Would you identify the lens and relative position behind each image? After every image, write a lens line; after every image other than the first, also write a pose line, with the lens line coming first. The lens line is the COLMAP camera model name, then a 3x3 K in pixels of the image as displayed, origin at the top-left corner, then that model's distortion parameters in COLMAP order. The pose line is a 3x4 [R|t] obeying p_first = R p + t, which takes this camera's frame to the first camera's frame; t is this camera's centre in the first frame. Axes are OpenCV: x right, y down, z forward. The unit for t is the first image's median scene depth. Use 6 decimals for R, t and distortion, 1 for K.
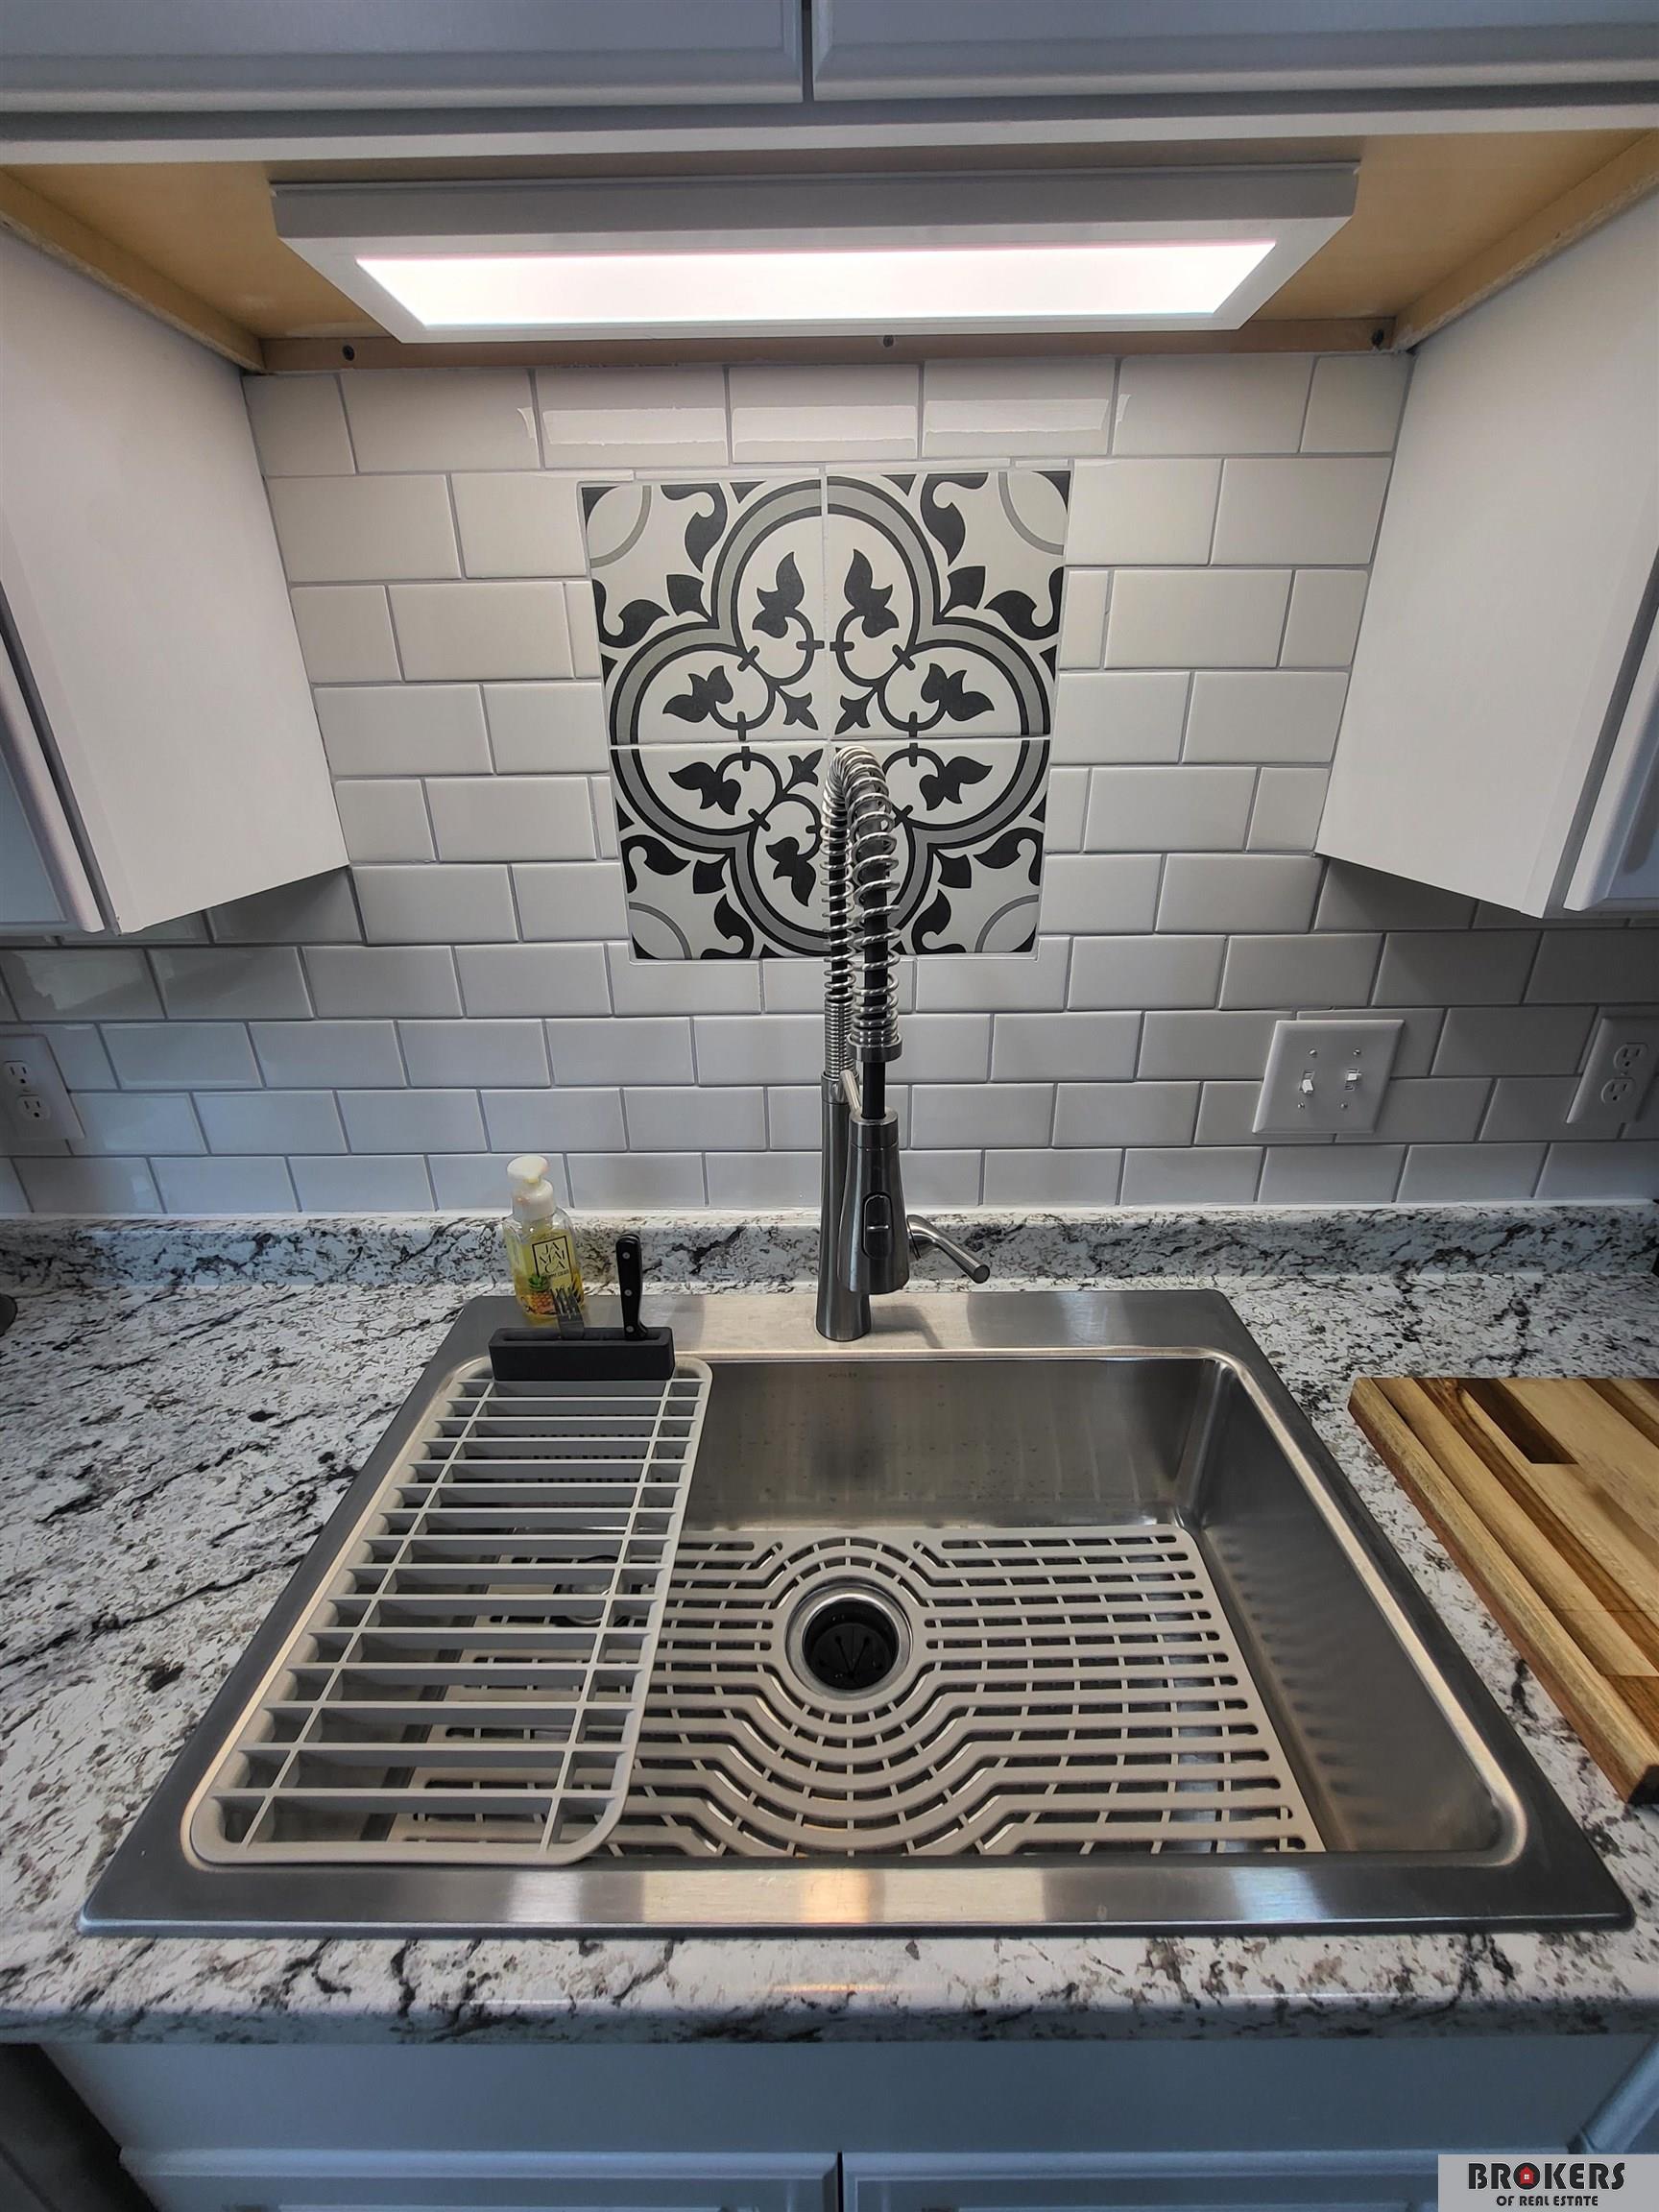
lens RADIAL K [[868.7, 0, 830.7], [0, 868.7, 1100.3], [0, 0, 1]] dist [0.002395, -0.002080]
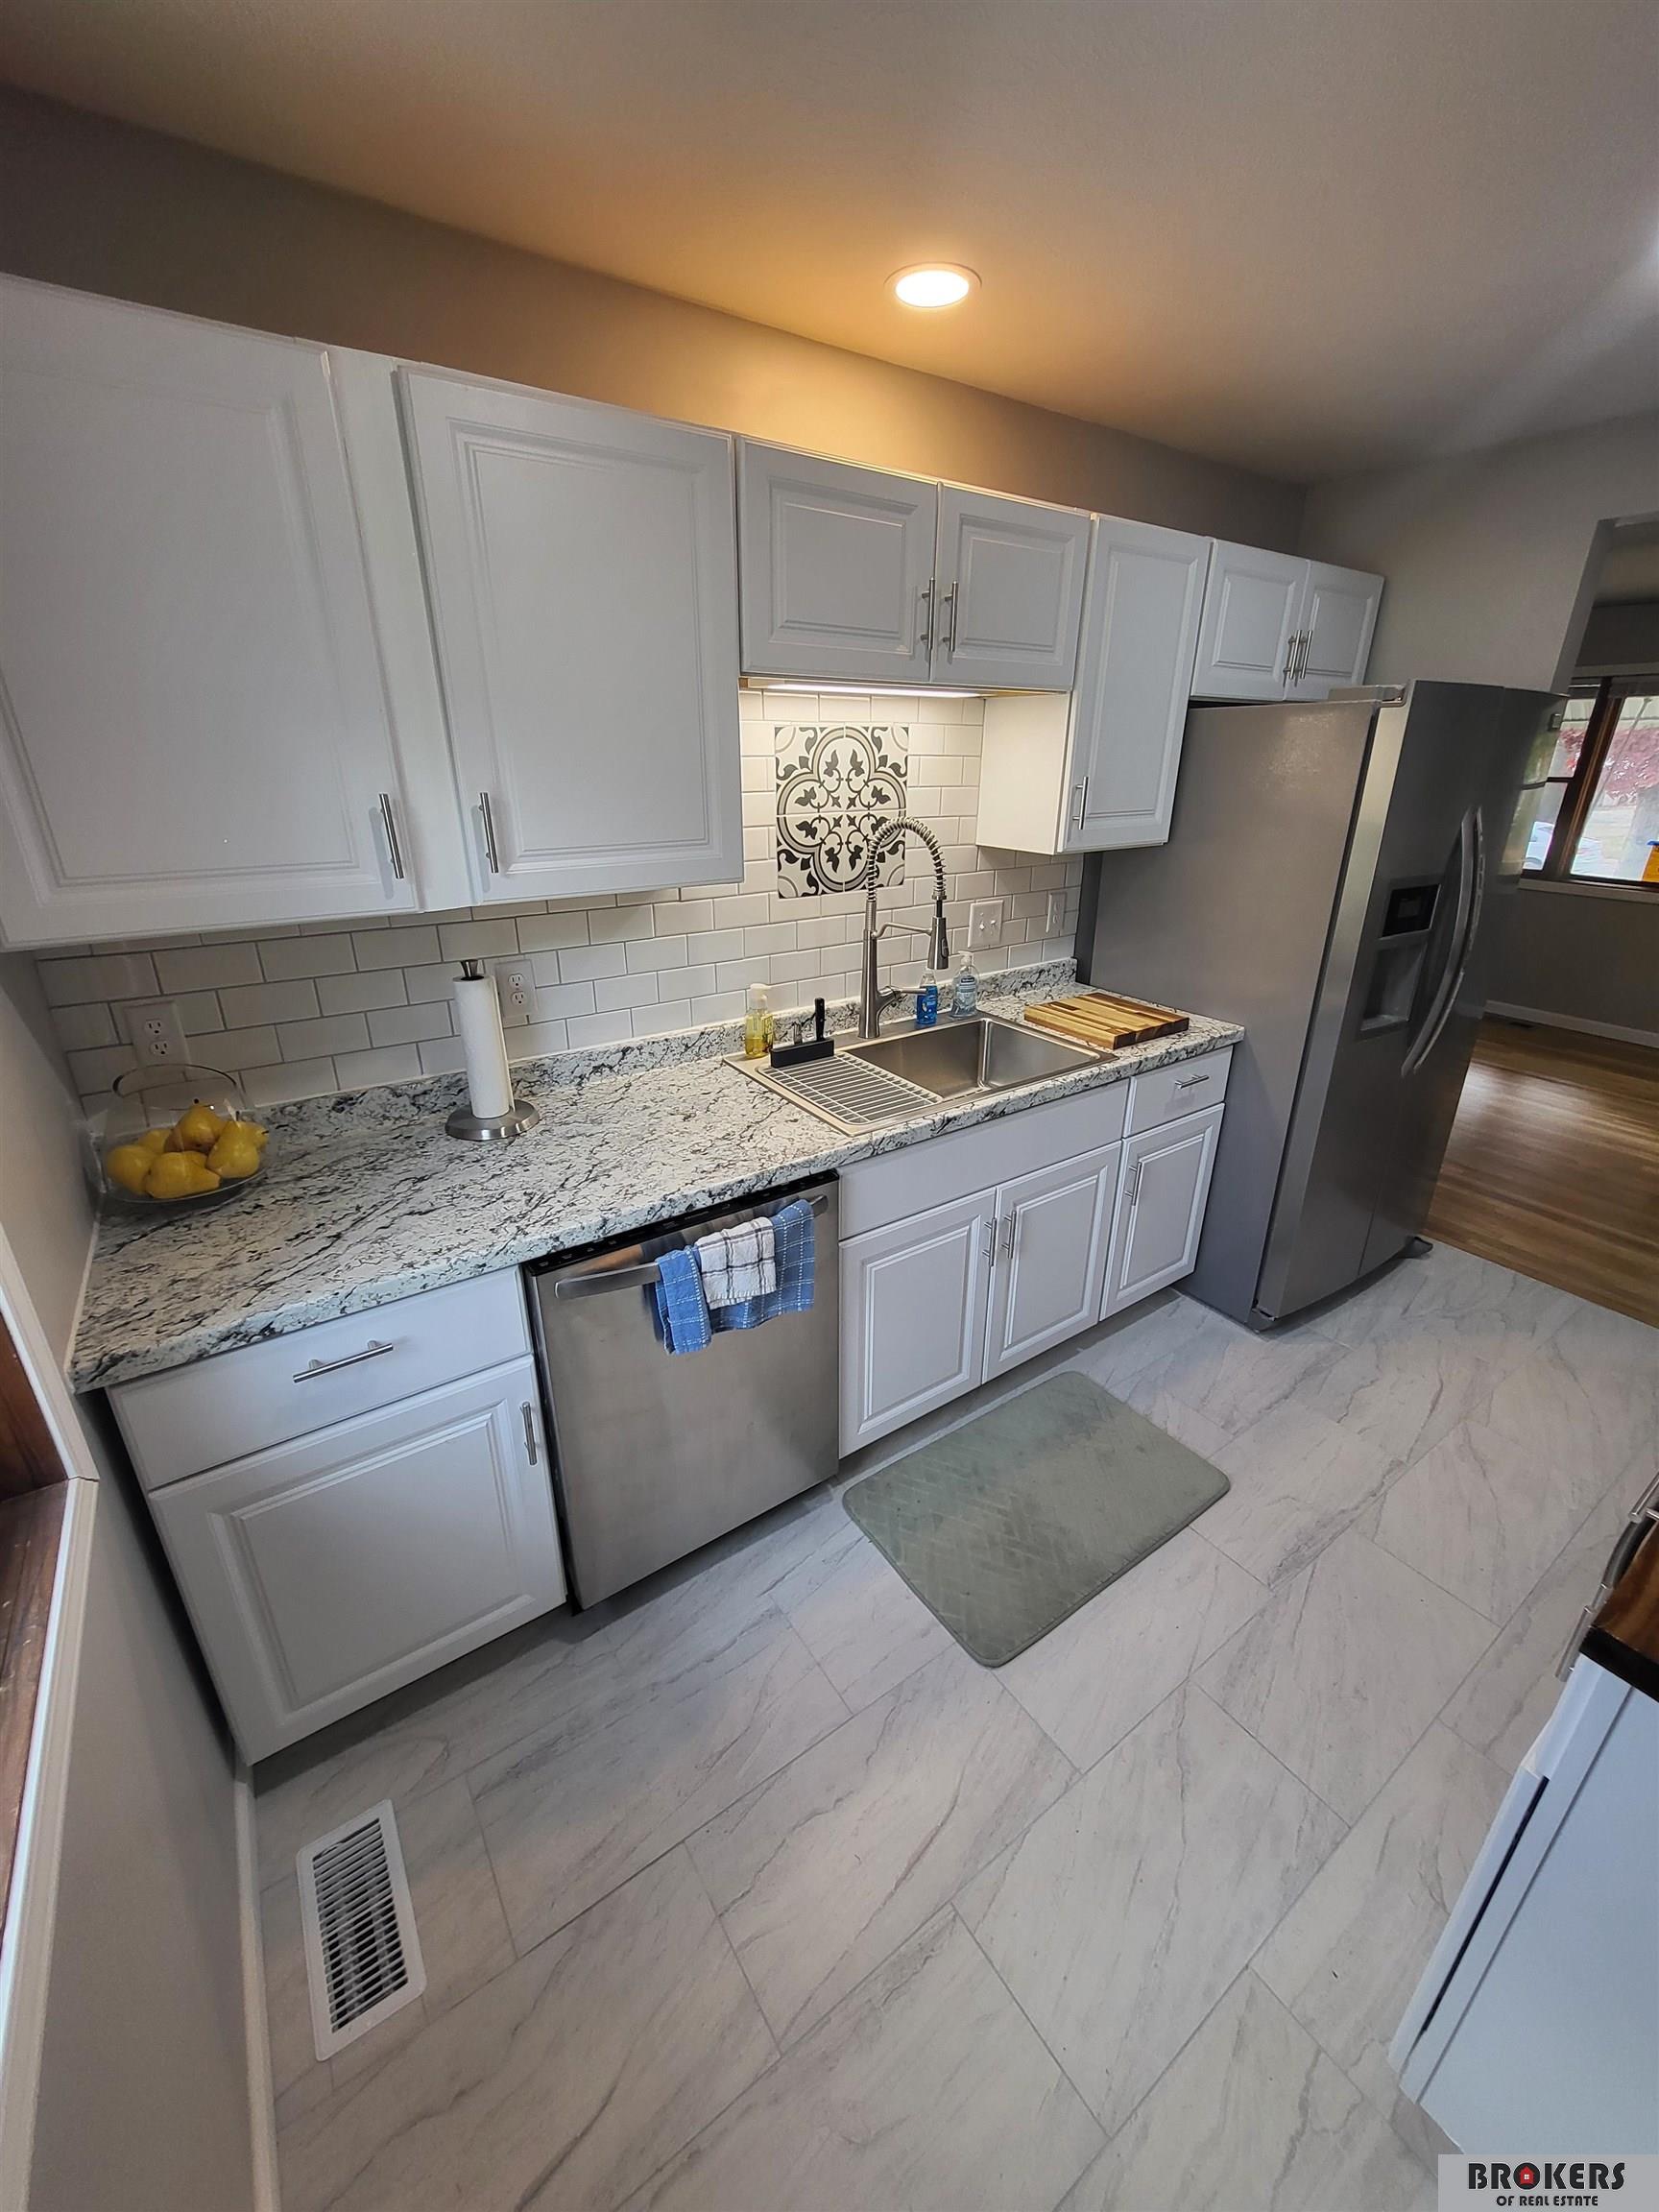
lens RADIAL K [[868.7, 0, 835.2], [0, 868.7, 1099.4], [0, 0, 1]] dist [0.002395, -0.002080]
pose [[0.819407, -0.200183, 0.537120, -1.703435], [0.216369, 0.975734, 0.033571, 0.385249], [-0.530807, 0.088708, 0.842837, -1.248701]]
